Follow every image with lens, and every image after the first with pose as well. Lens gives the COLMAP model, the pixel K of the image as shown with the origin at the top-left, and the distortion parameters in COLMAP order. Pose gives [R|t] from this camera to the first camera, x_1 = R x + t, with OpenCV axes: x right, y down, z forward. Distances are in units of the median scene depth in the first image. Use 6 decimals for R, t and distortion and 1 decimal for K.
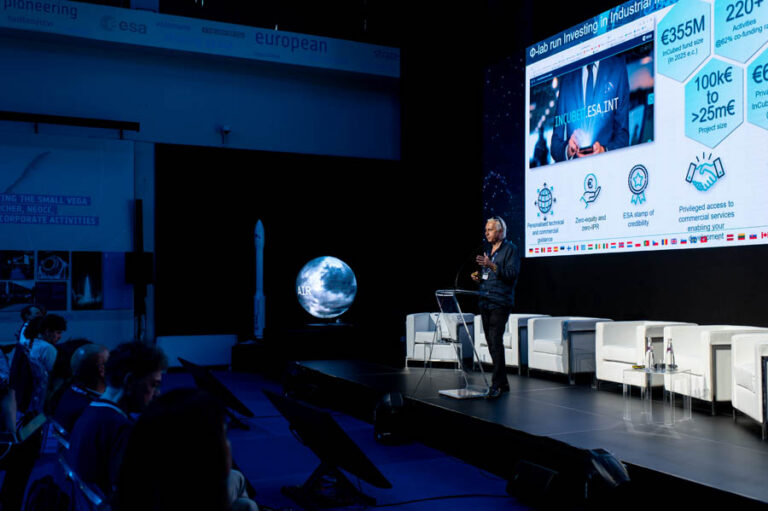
lens RADIAL K [[766.1, 0, 380.7], [0, 766.1, 261.0], [0, 0, 1]] dist [-0.015527, 0.000000]
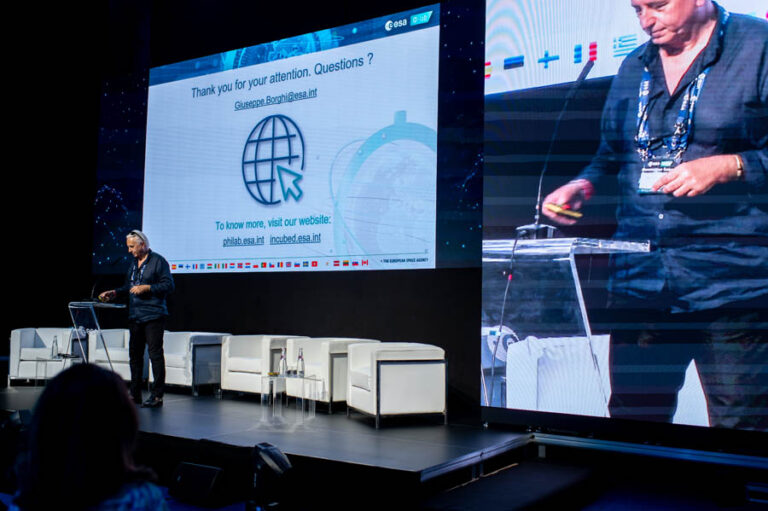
lens RADIAL K [[766.1, 0, 385.6], [0, 766.1, 258.1], [0, 0, 1]] dist [-0.015527, 0.000000]
pose [[0.847118, 0.051142, 0.528939, -0.101224], [-0.034660, 0.998556, -0.041039, 0.006817], [-0.530274, 0.016432, 0.847667, -0.036917]]
